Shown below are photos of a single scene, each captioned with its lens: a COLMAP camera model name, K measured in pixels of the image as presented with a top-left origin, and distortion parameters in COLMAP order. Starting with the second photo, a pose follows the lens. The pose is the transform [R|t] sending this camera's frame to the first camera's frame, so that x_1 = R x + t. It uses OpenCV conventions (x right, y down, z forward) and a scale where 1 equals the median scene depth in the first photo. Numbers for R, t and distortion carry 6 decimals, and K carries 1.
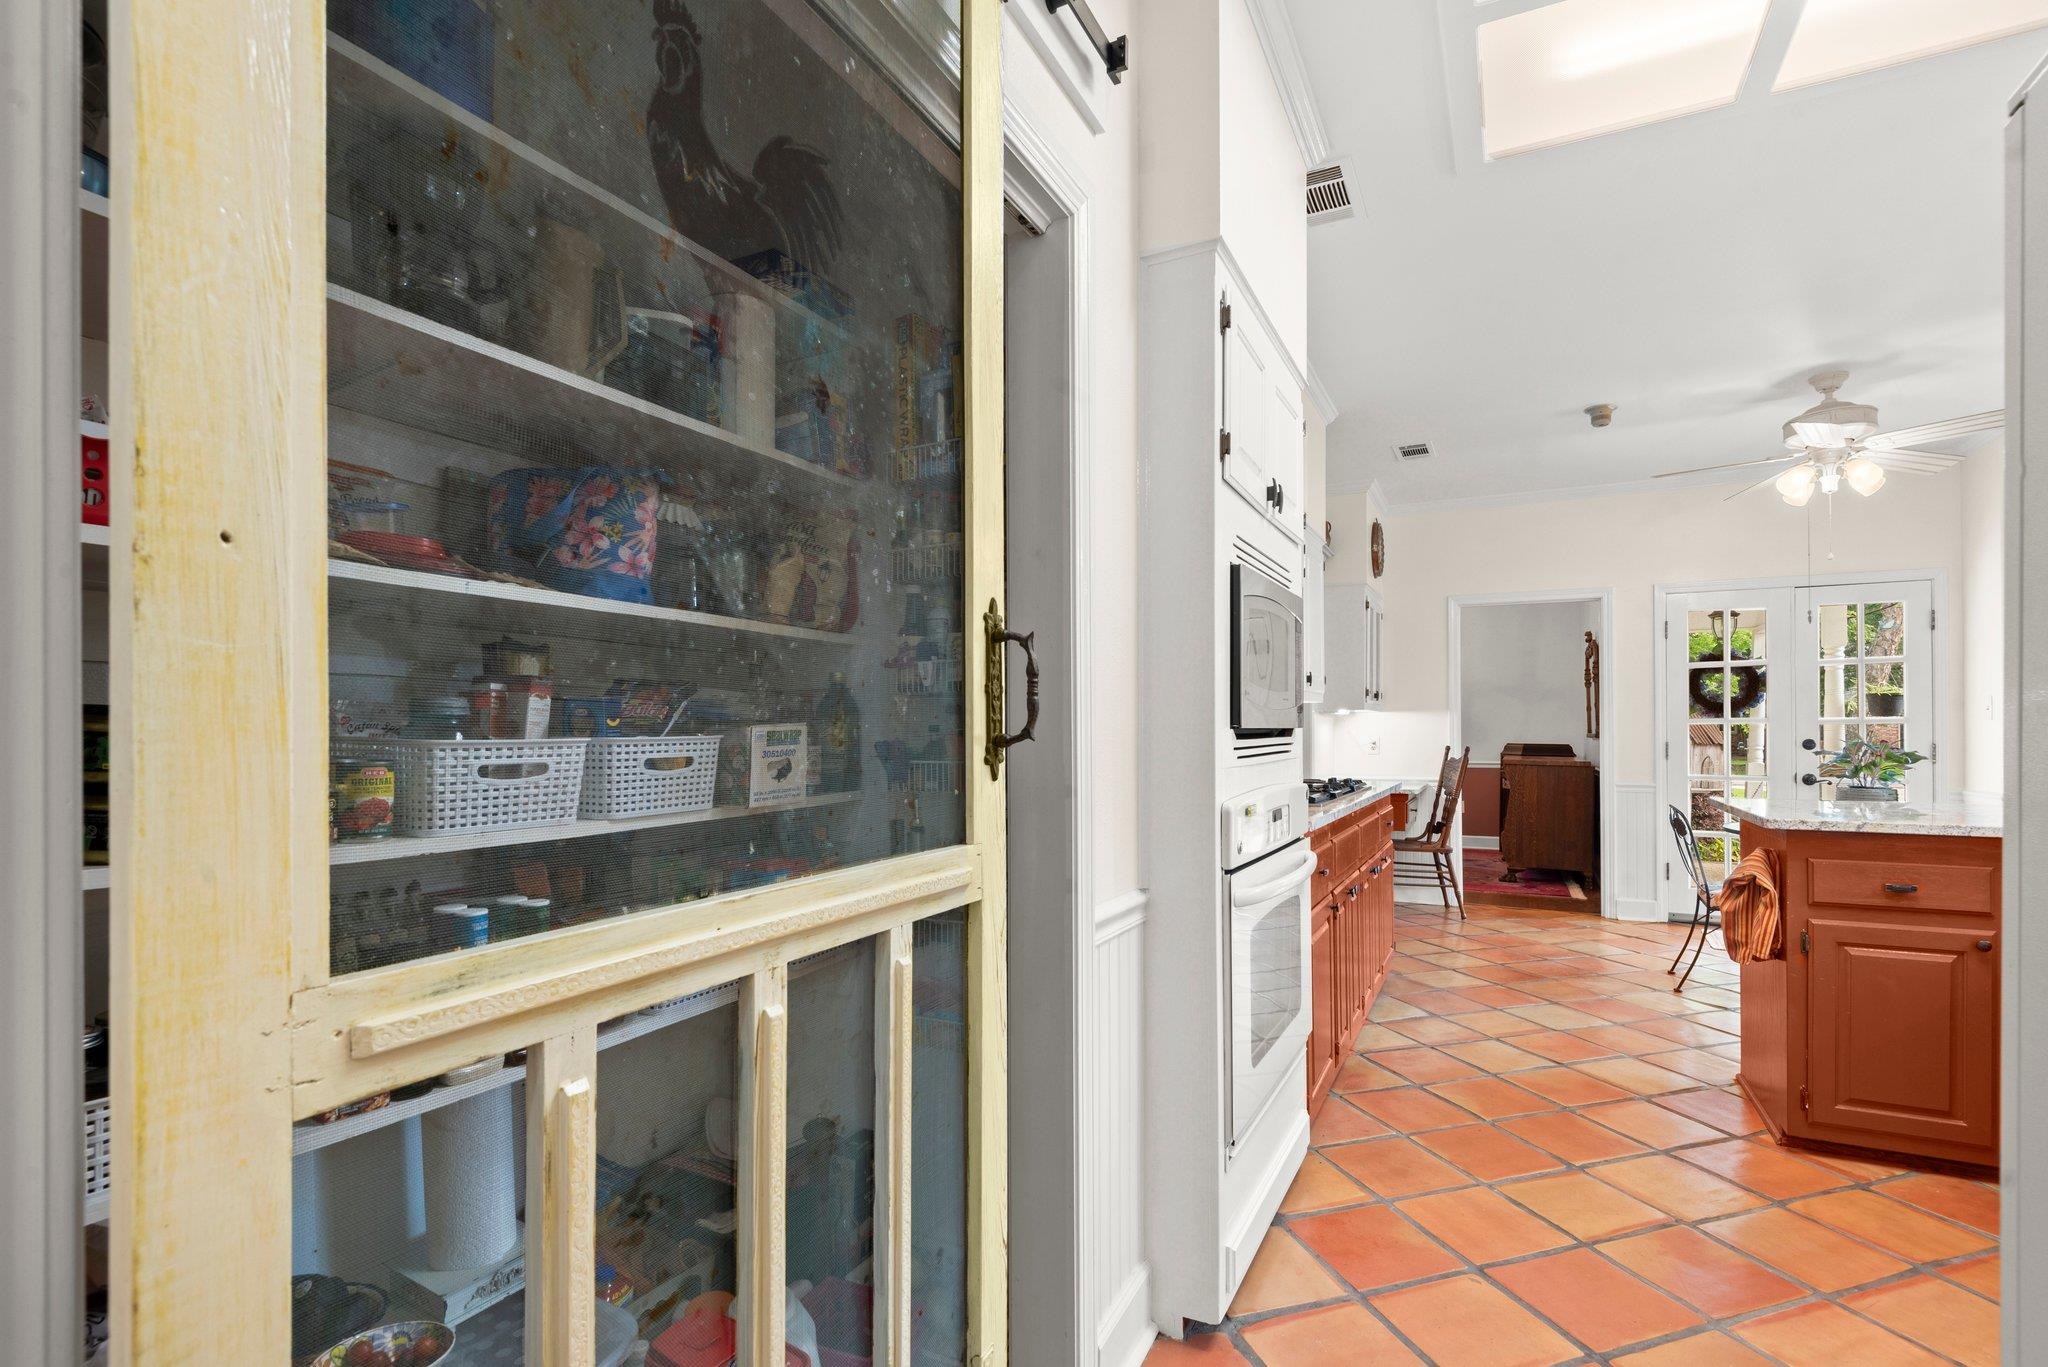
lens RADIAL K [[964.0, 0, 1026.0], [0, 964.0, 730.5], [0, 0, 1]] dist [0.016705, -0.012411]
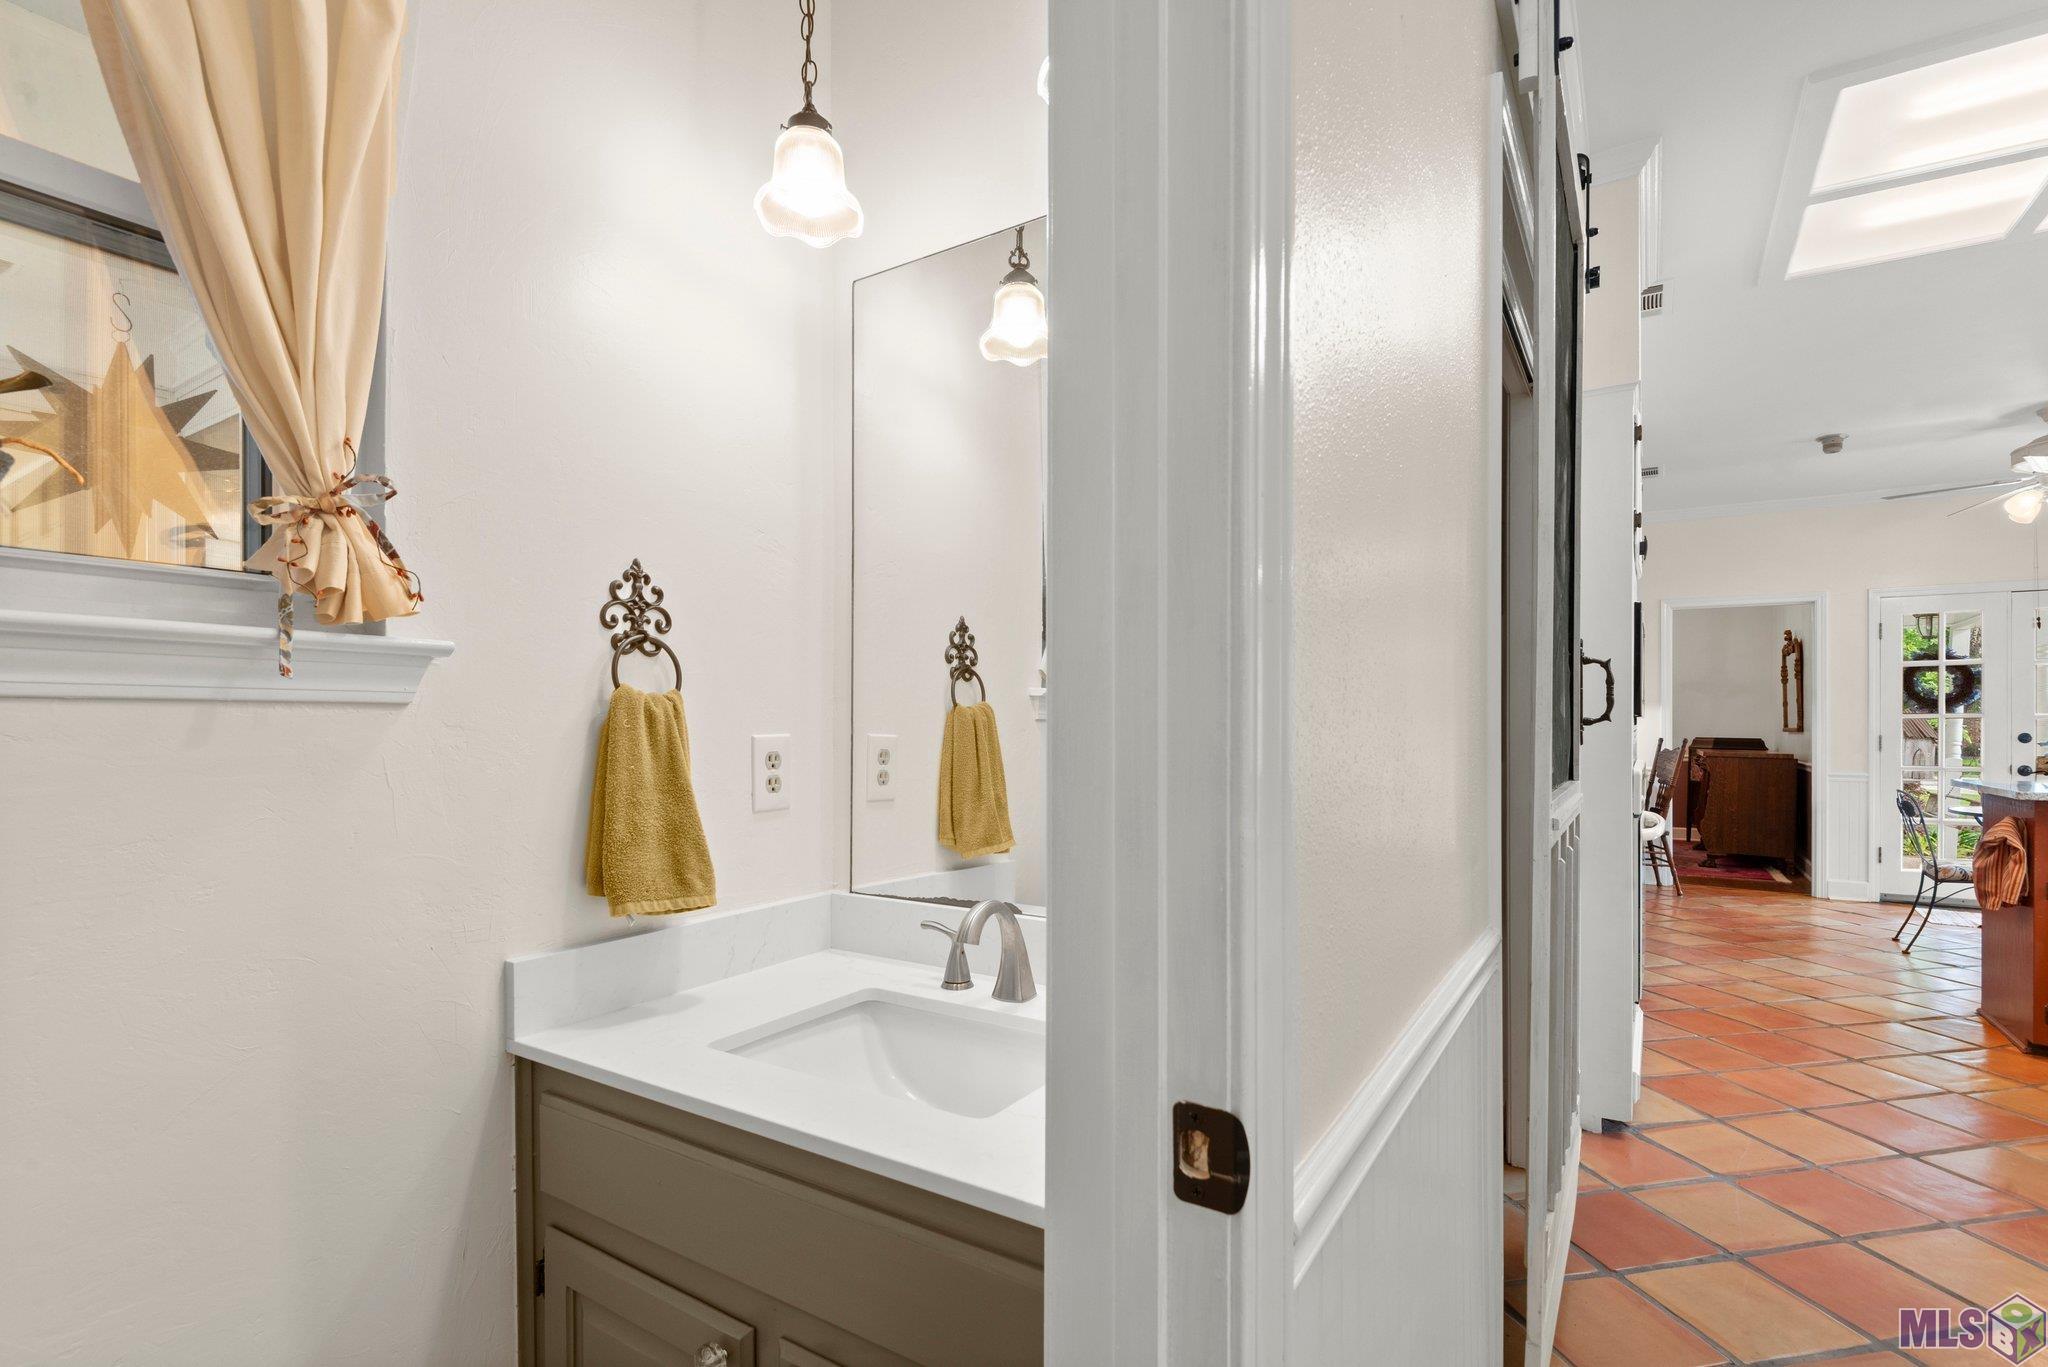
lens RADIAL K [[964.0, 0, 1026.0], [0, 964.0, 730.5], [0, 0, 1]] dist [0.016705, -0.012411]
pose [[0.994735, 0.005526, -0.102336, -0.183888], [-0.004902, 0.999968, 0.006350, 0.004619], [0.102368, -0.005815, 0.994730, -0.180098]]
